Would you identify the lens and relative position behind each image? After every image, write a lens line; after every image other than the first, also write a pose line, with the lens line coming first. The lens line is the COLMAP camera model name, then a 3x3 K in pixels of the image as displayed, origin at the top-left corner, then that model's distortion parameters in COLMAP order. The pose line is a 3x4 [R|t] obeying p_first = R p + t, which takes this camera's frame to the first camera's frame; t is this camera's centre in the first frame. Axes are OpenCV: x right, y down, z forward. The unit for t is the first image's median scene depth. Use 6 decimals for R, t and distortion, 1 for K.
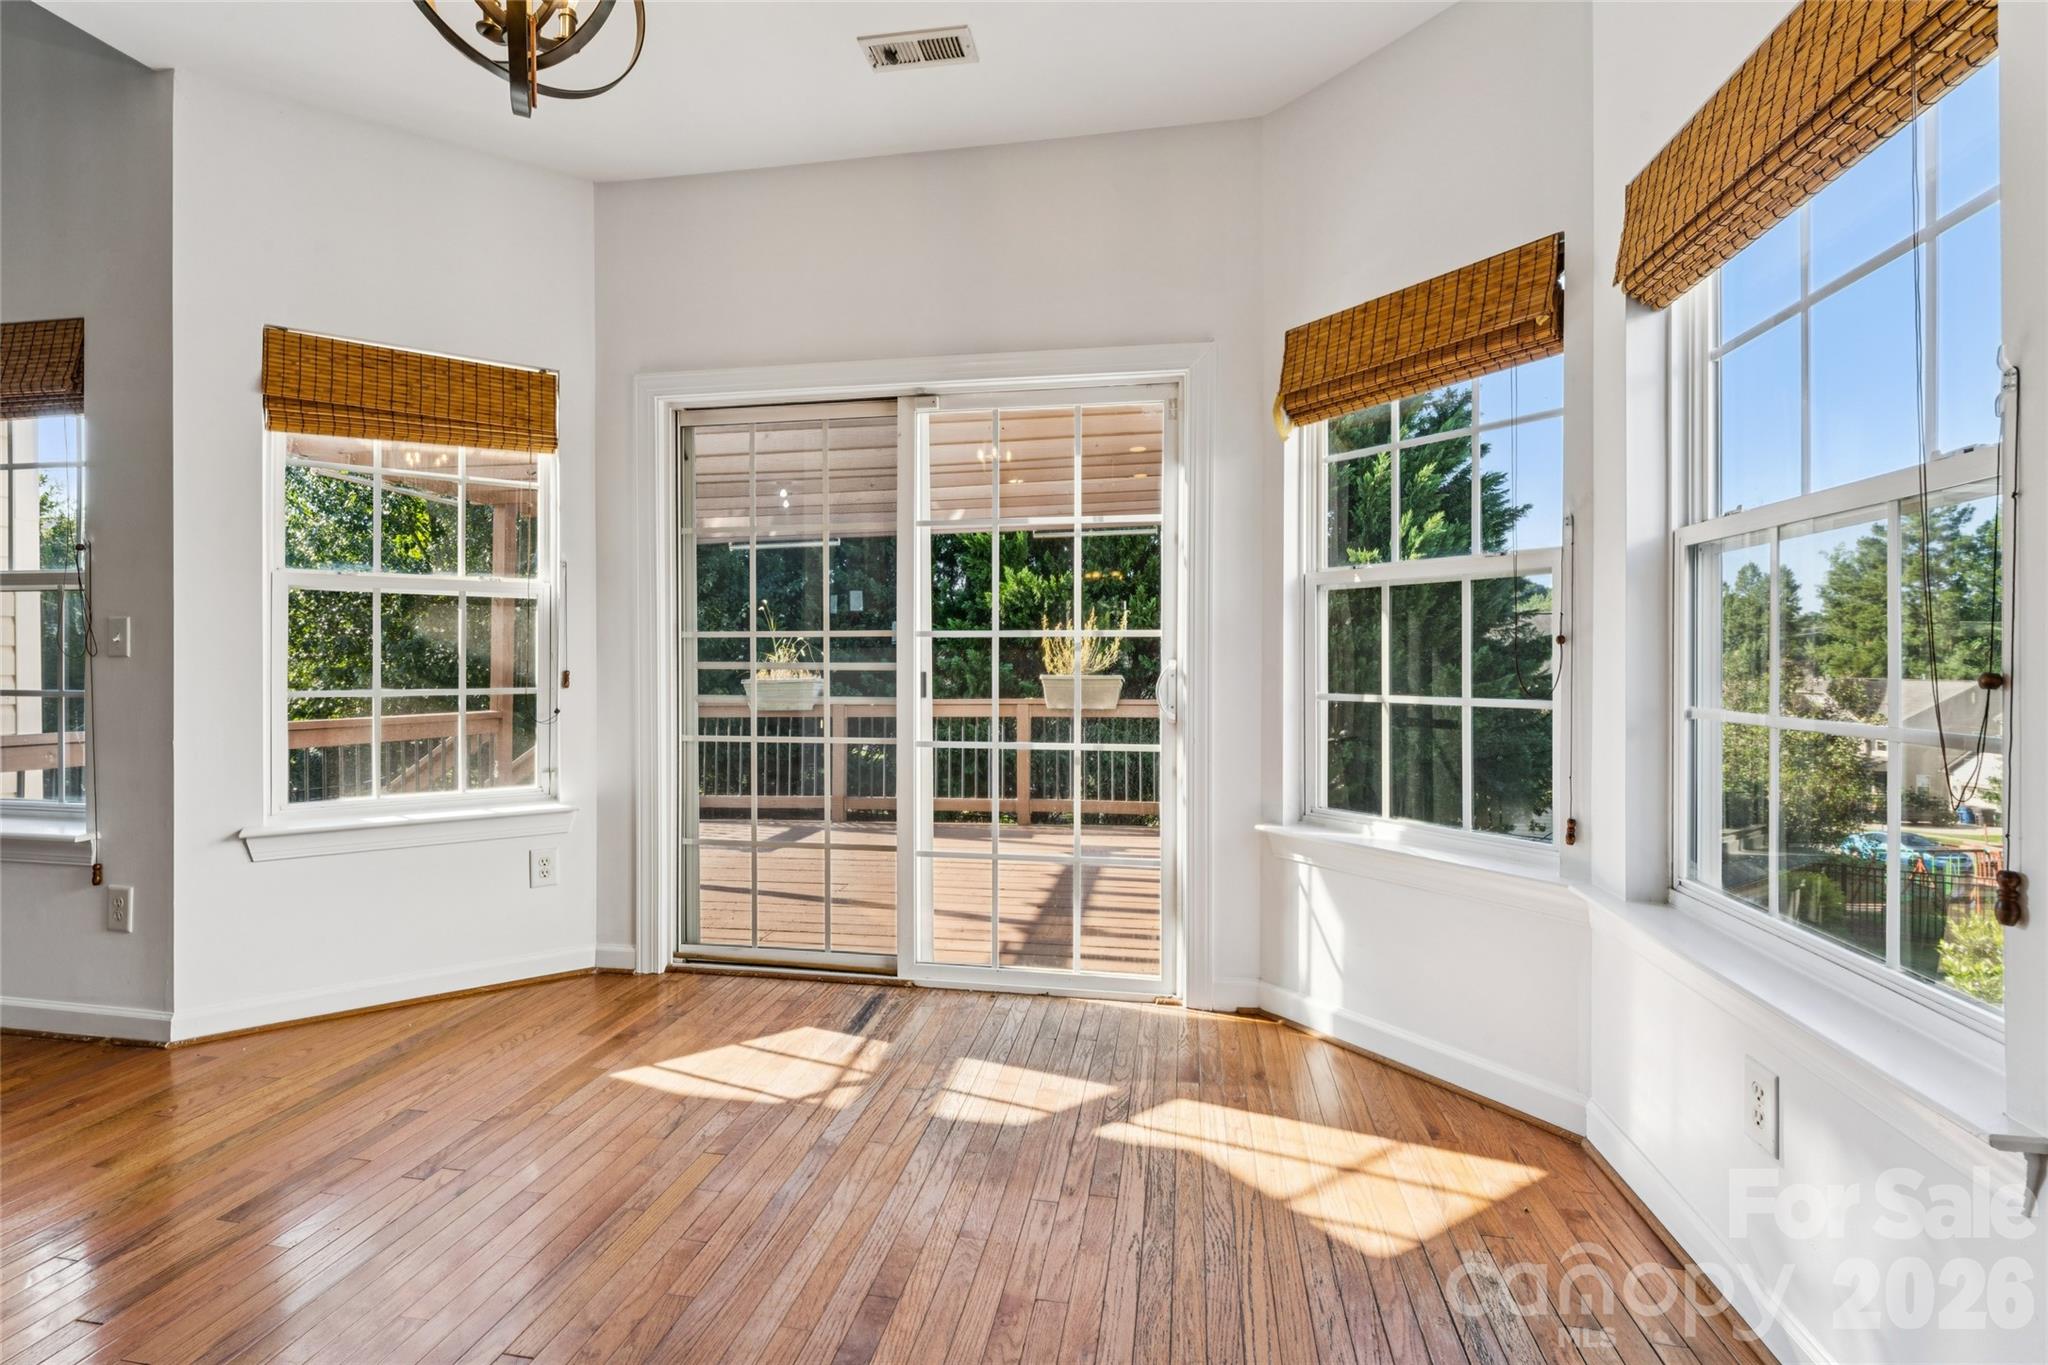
lens RADIAL K [[910.9, 0, 1023.8], [0, 910.9, 665.5], [0, 0, 1]] dist [-0.001186, -0.001416]
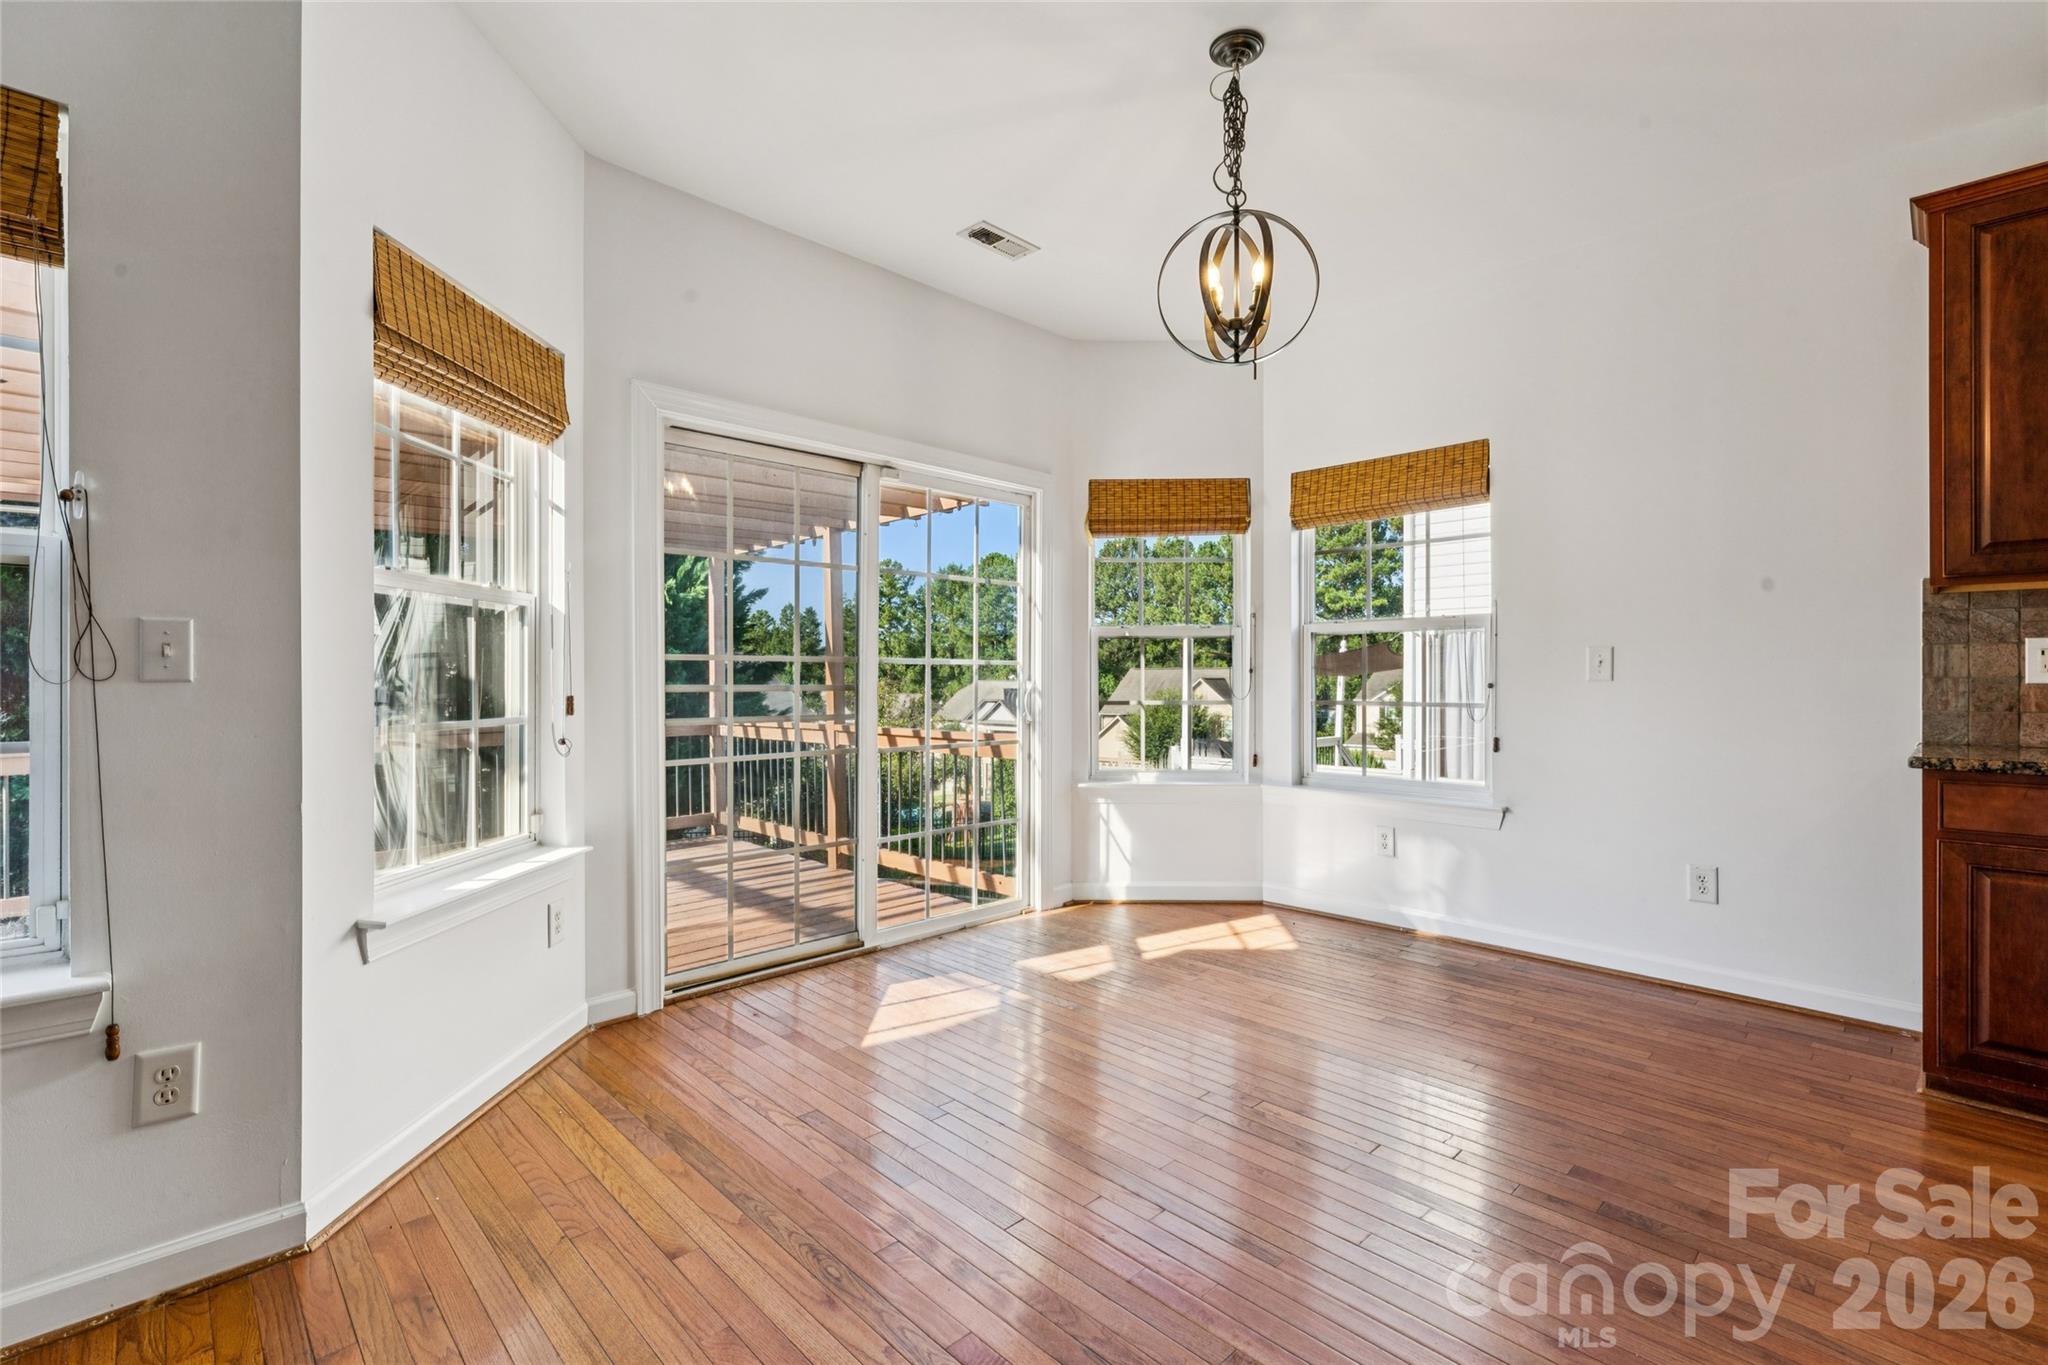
lens RADIAL K [[910.9, 0, 1018.5], [0, 910.9, 680.7], [0, 0, 1]] dist [-0.001186, -0.001416]
pose [[0.583655, -0.002892, 0.811997, -1.133753], [0.008080, 0.999965, -0.002247, -0.003353], [-0.811962, 0.007873, 0.583658, 0.154436]]
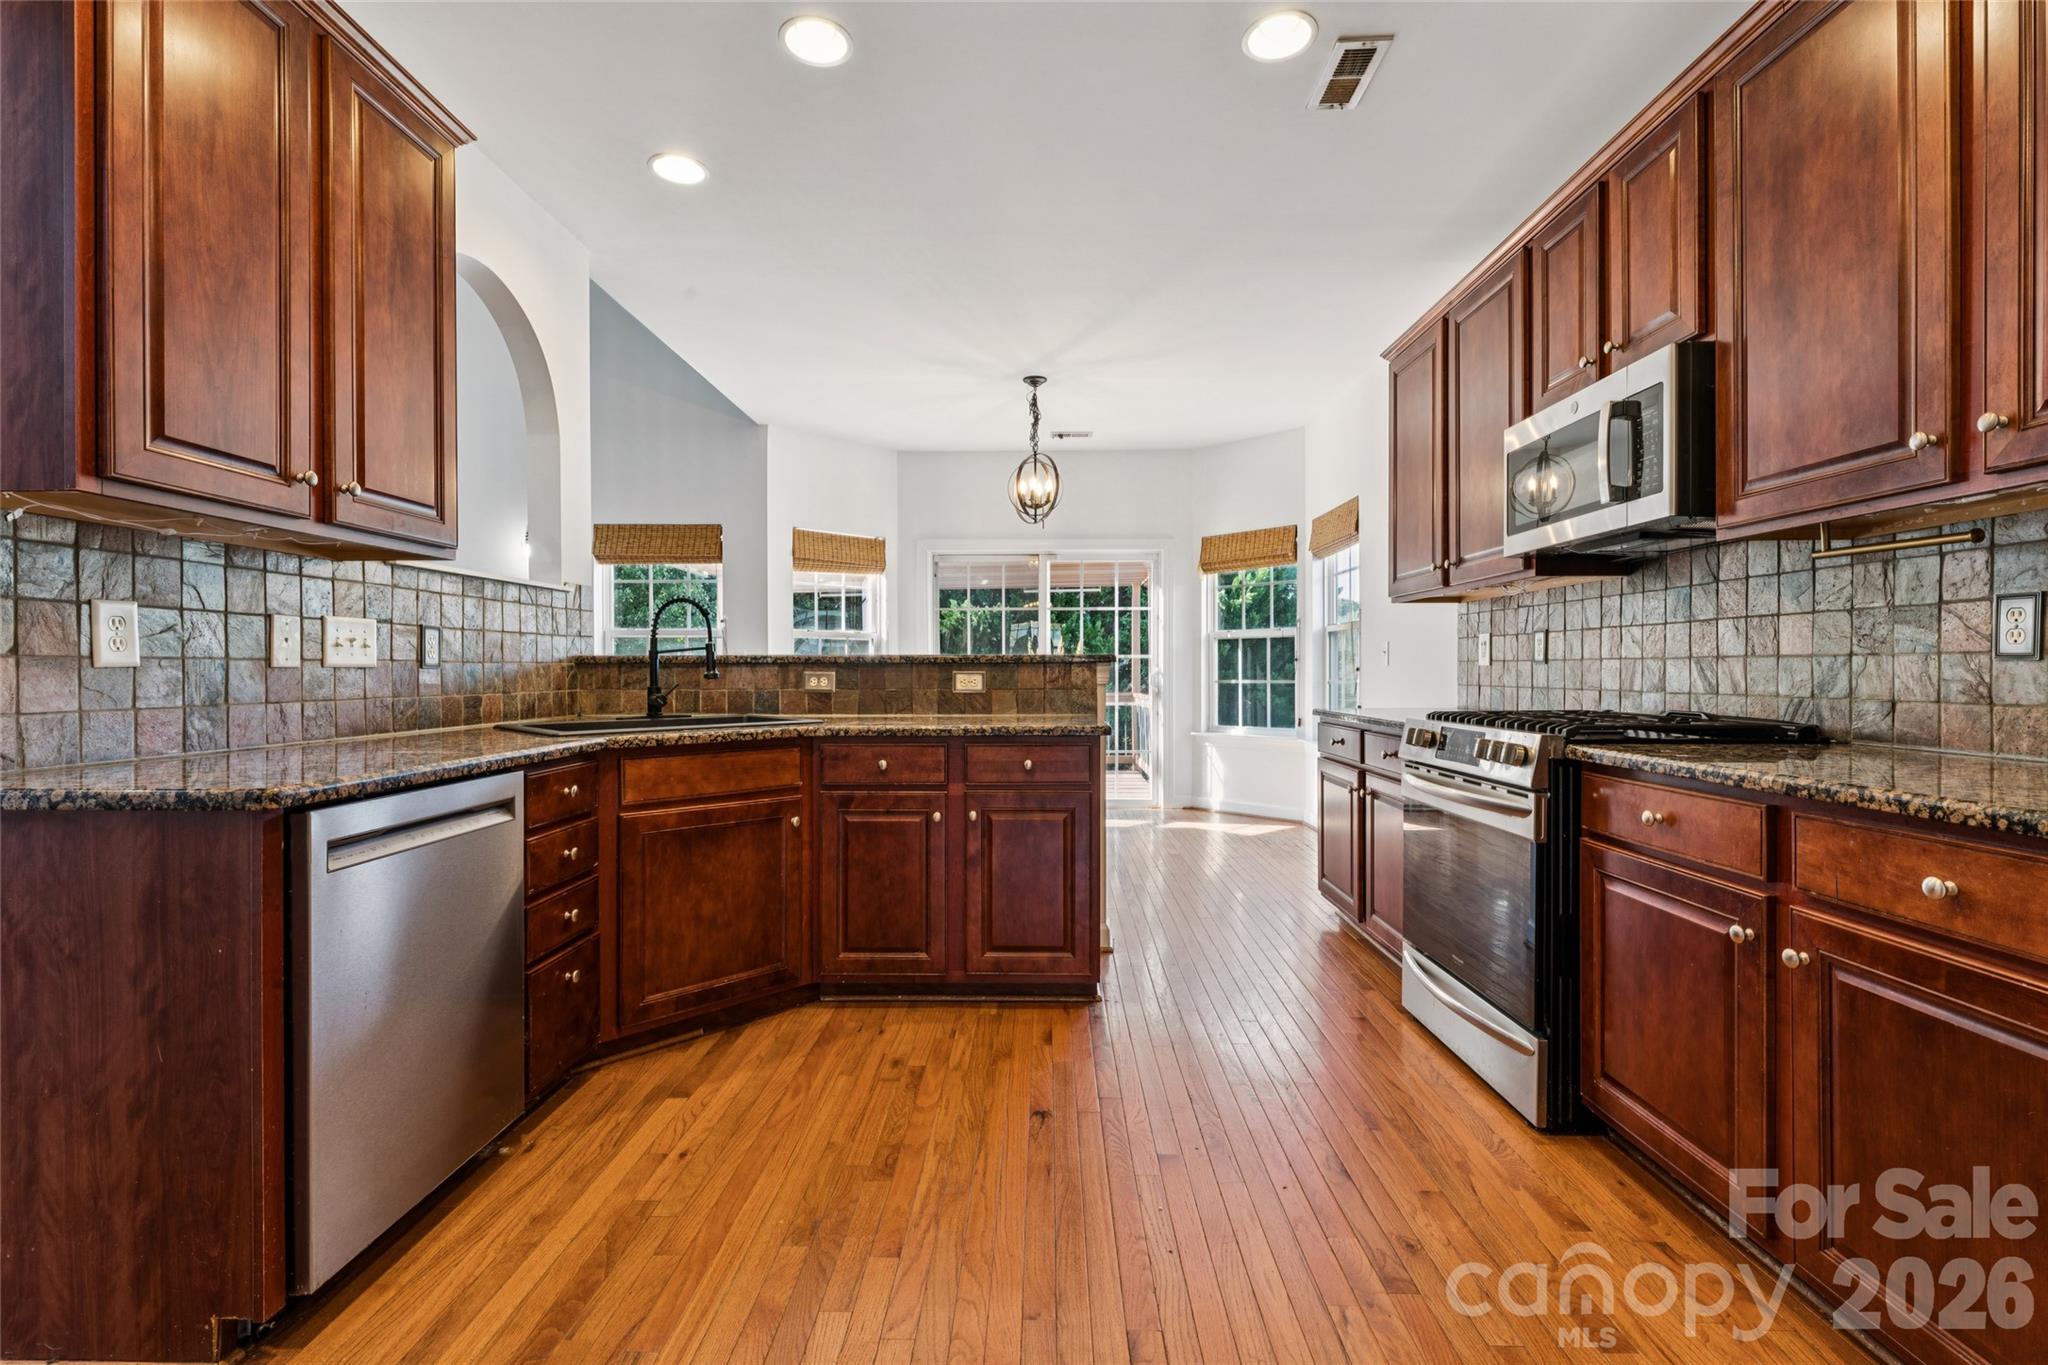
lens RADIAL K [[910.9, 0, 1012.5], [0, 910.9, 689.2], [0, 0, 1]] dist [-0.001186, -0.001416]
pose [[0.987802, -0.007779, 0.155520, -0.646857], [0.005483, 0.999870, 0.015185, 0.015864], [-0.155618, -0.014147, 0.987716, -1.465658]]
